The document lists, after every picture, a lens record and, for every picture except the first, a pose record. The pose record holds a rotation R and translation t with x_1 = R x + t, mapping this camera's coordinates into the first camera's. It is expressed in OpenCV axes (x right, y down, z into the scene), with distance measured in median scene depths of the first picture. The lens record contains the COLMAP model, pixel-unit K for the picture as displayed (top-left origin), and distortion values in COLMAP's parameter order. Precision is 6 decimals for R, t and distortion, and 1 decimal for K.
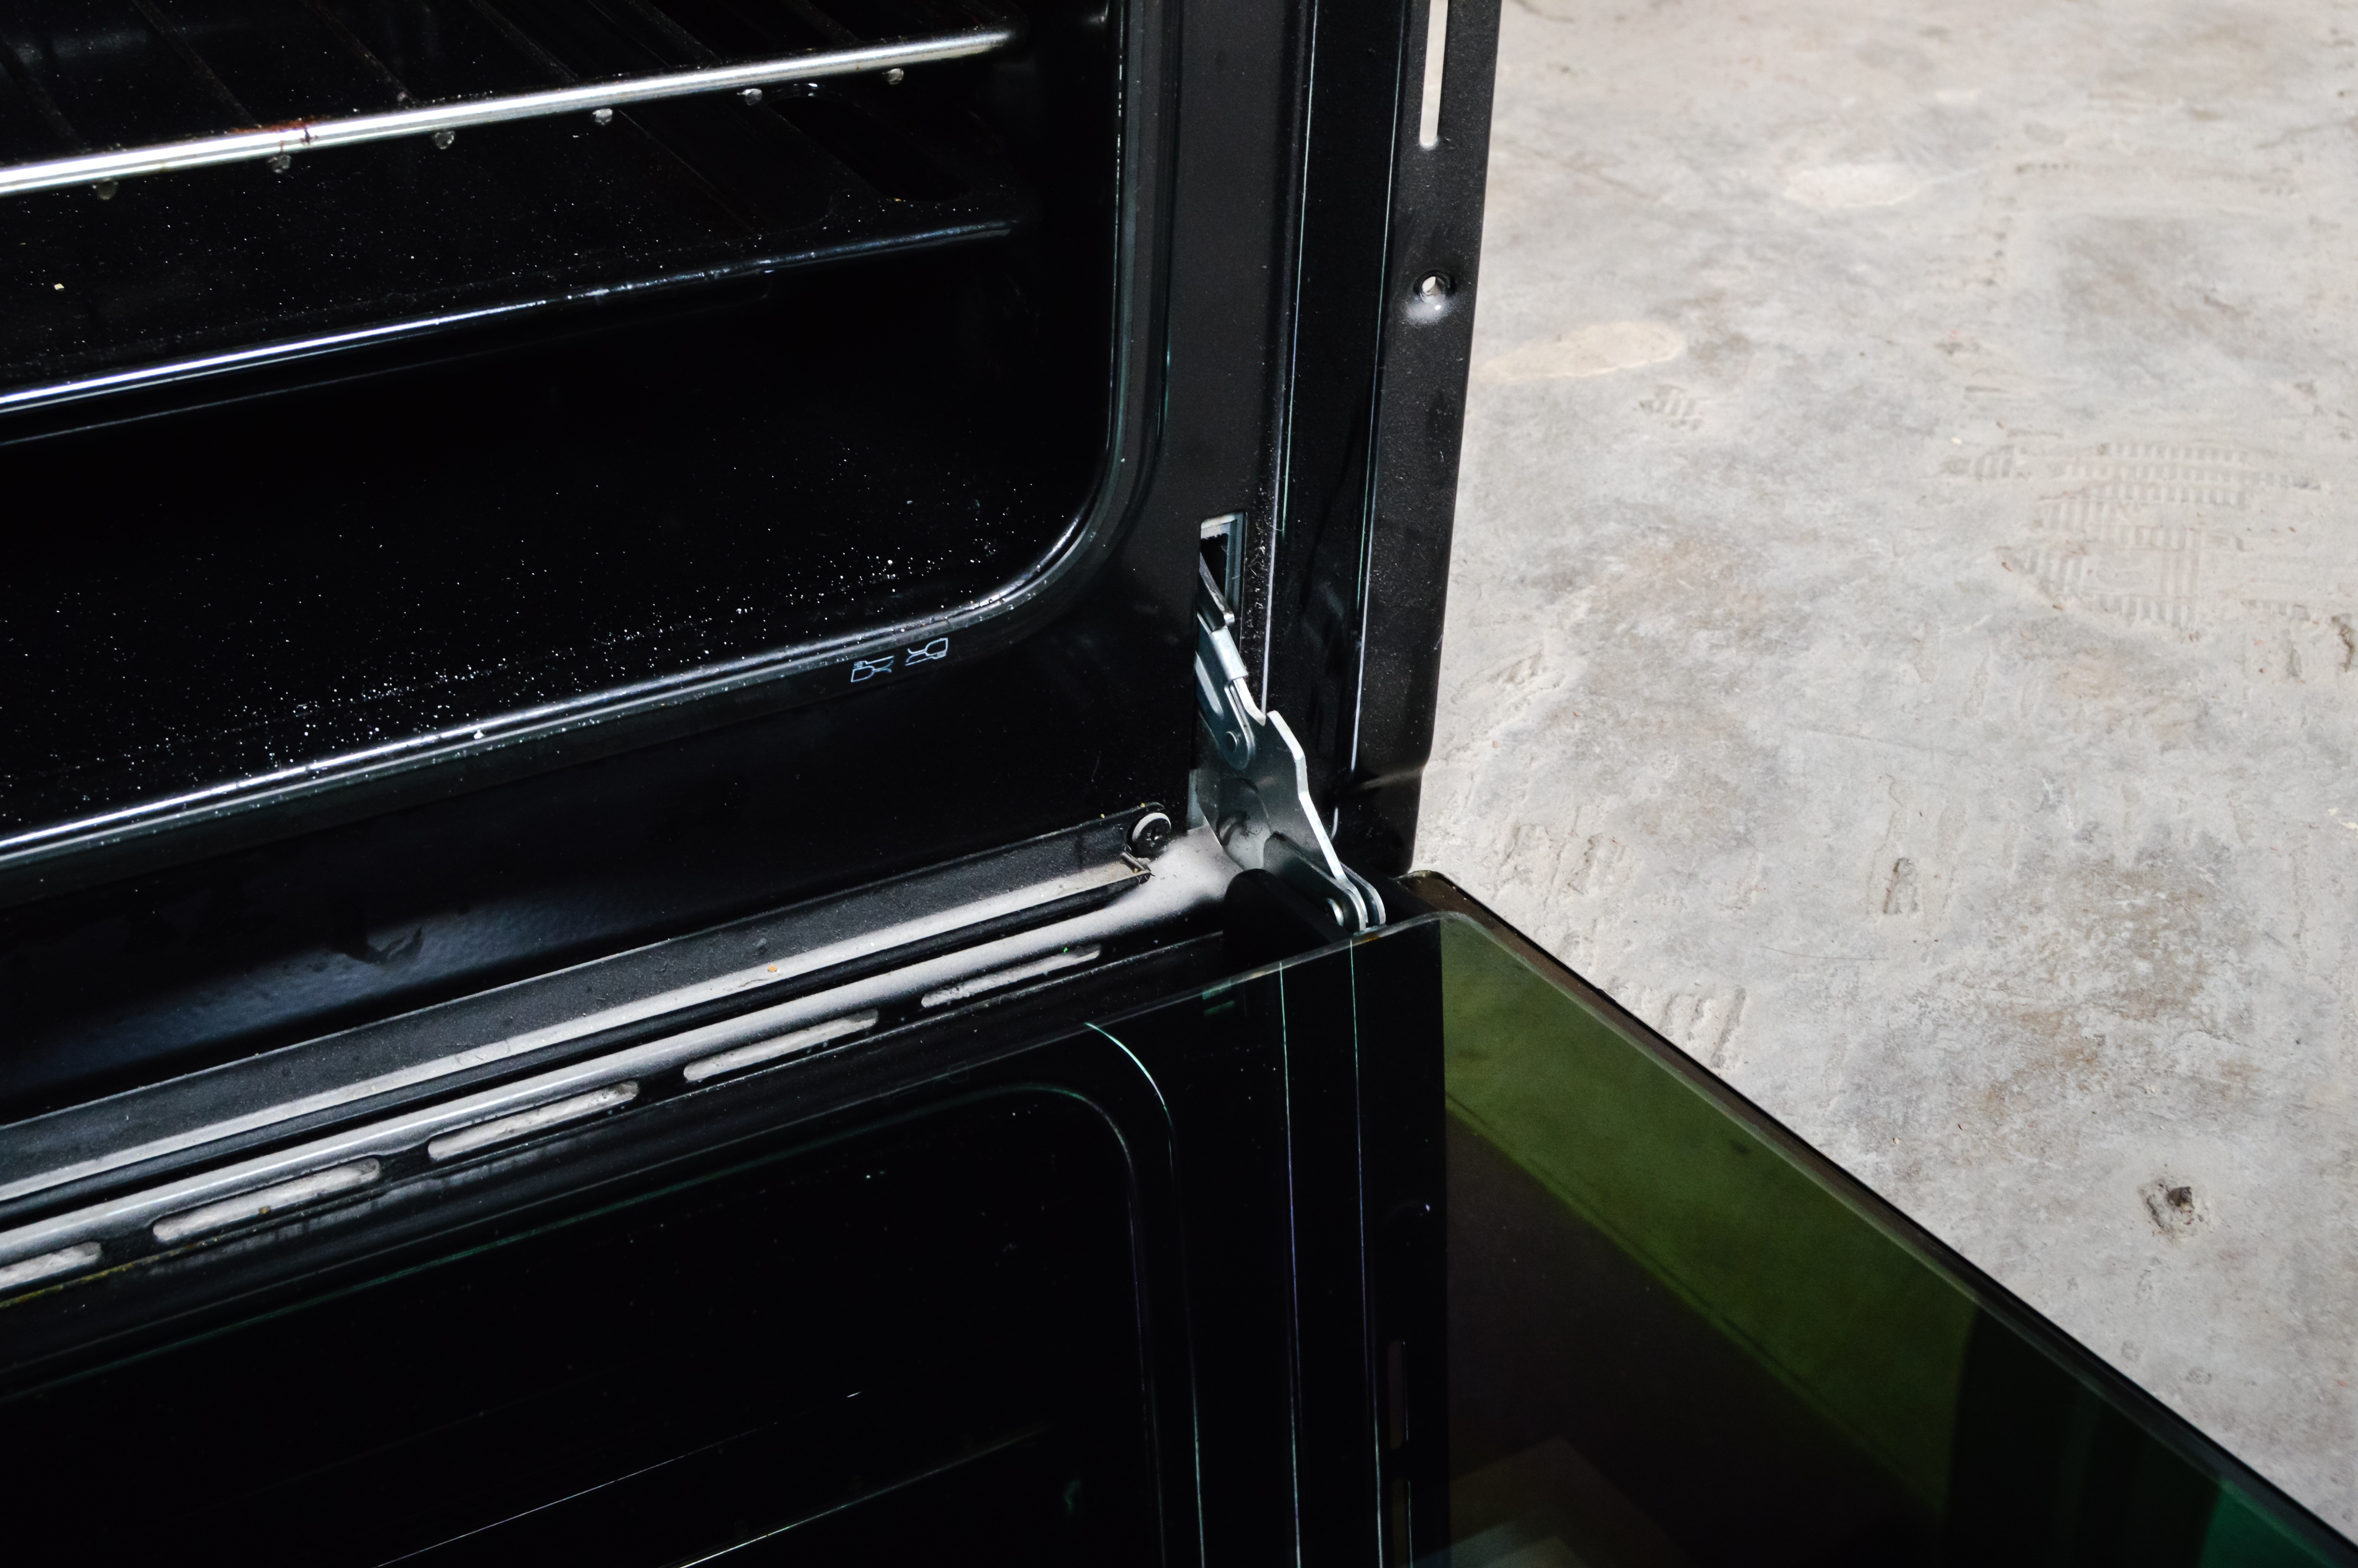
lens RADIAL K [[3071.2, 0, 1193.6], [0, 3071.2, 776.7], [0, 0, 1]] dist [-0.062930, 0.000000]
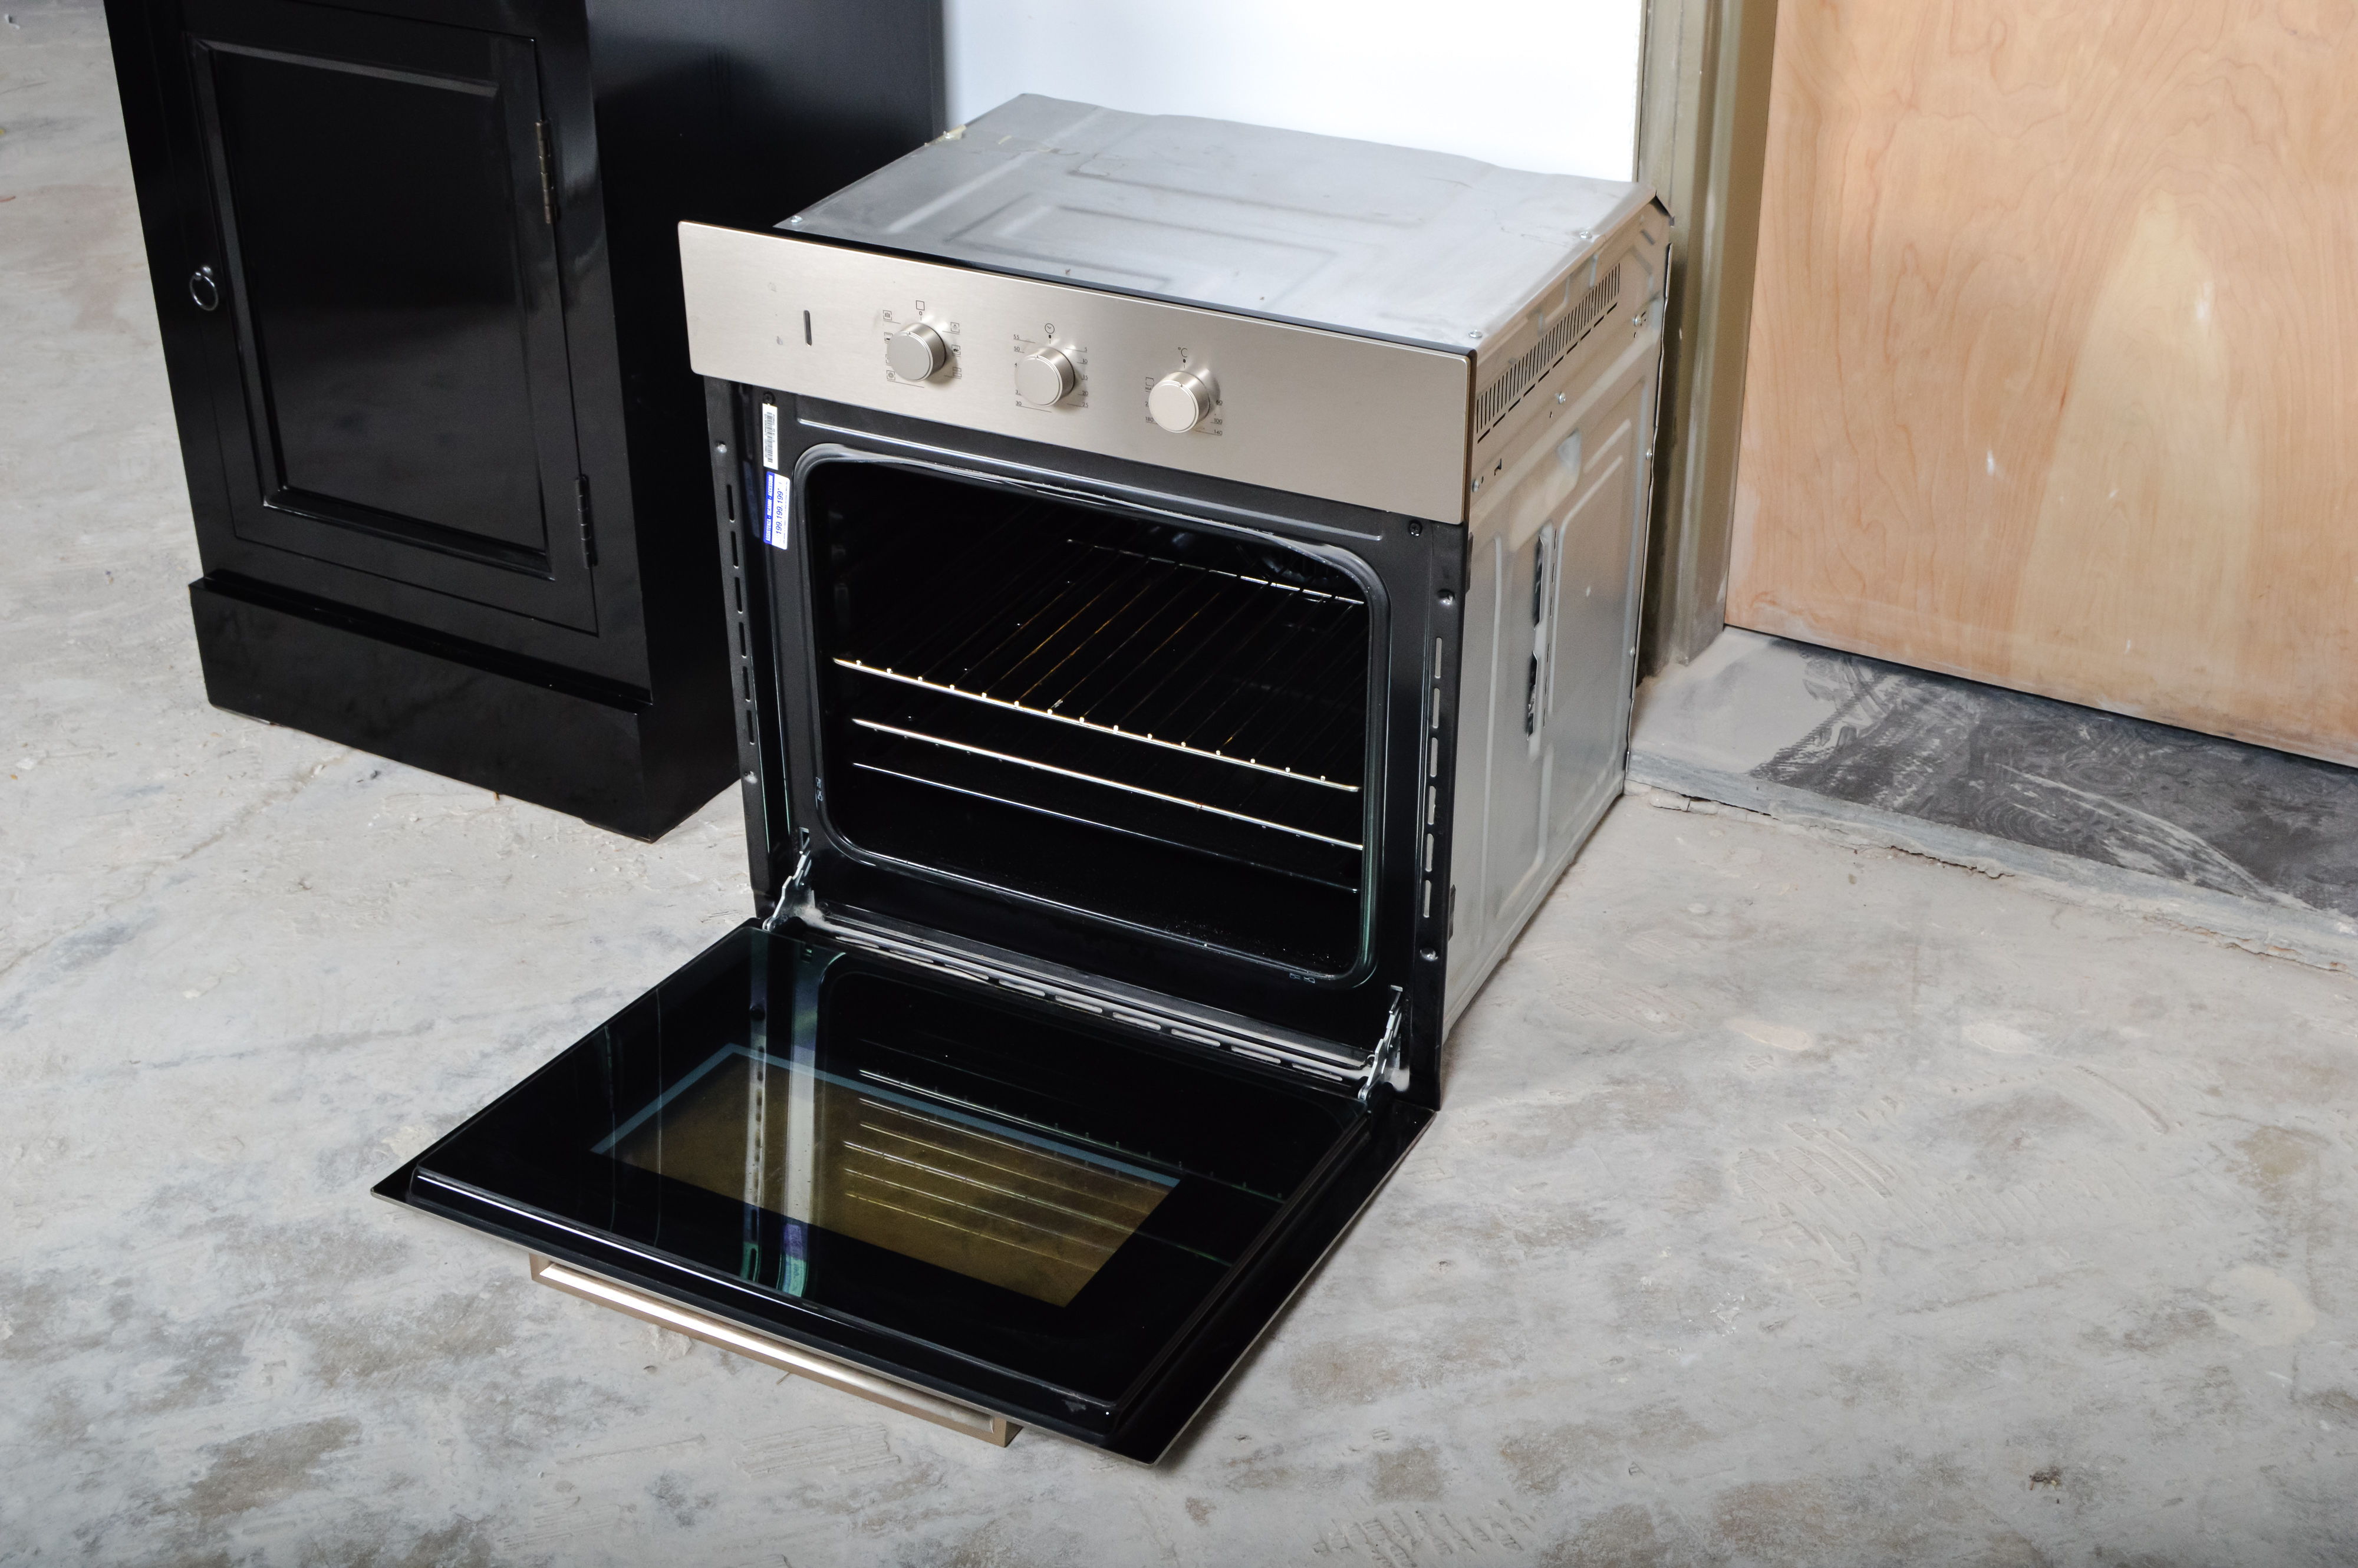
lens RADIAL K [[2752.5, 0, 1200.2], [0, 2752.5, 771.6], [0, 0, 1]] dist [-0.067873, 0.000000]
pose [[0.557220, 0.378588, -0.739038, 1.779569], [-0.425751, 0.894384, 0.137160, -0.535027], [0.712911, 0.238218, 0.659553, -1.124495]]
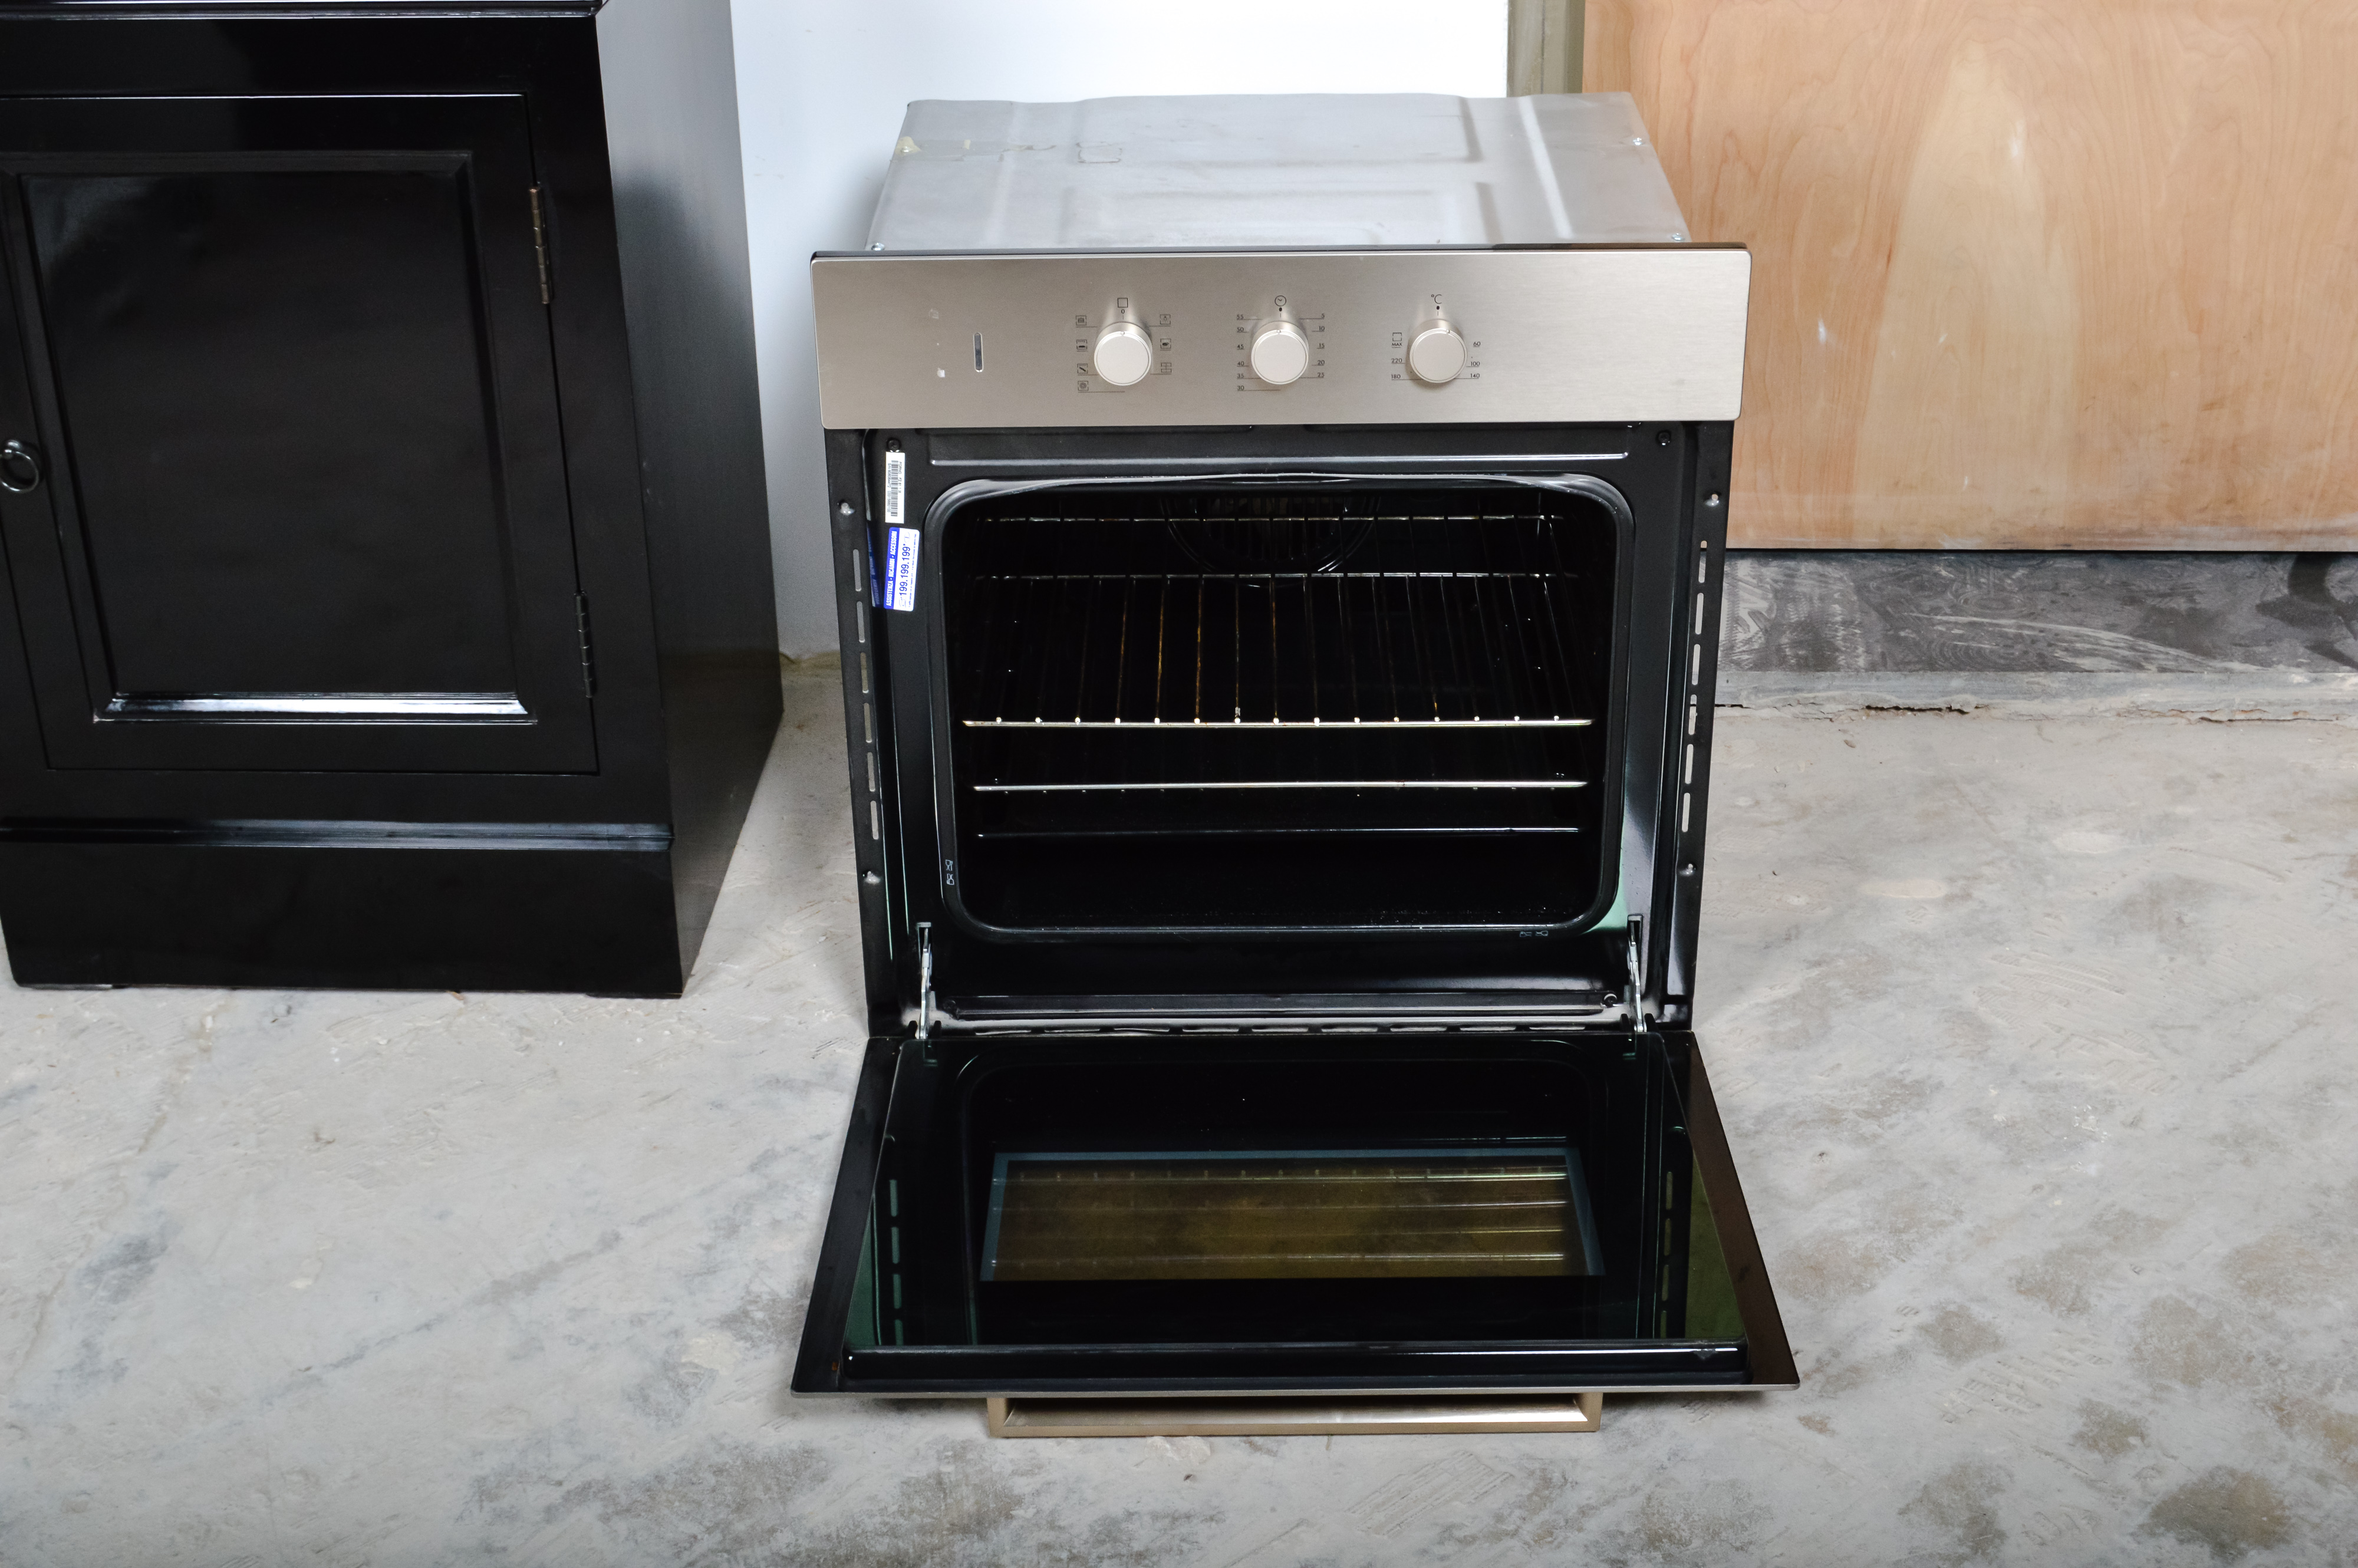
lens RADIAL K [[3071.2, 0, 1165.0], [0, 3071.2, 798.2], [0, 0, 1]] dist [-0.062930, 0.000000]
pose [[0.852911, 0.193890, -0.484715, 1.013461], [-0.230442, 0.972949, -0.016301, -0.026113], [0.468443, 0.125602, 0.874520, -1.956425]]
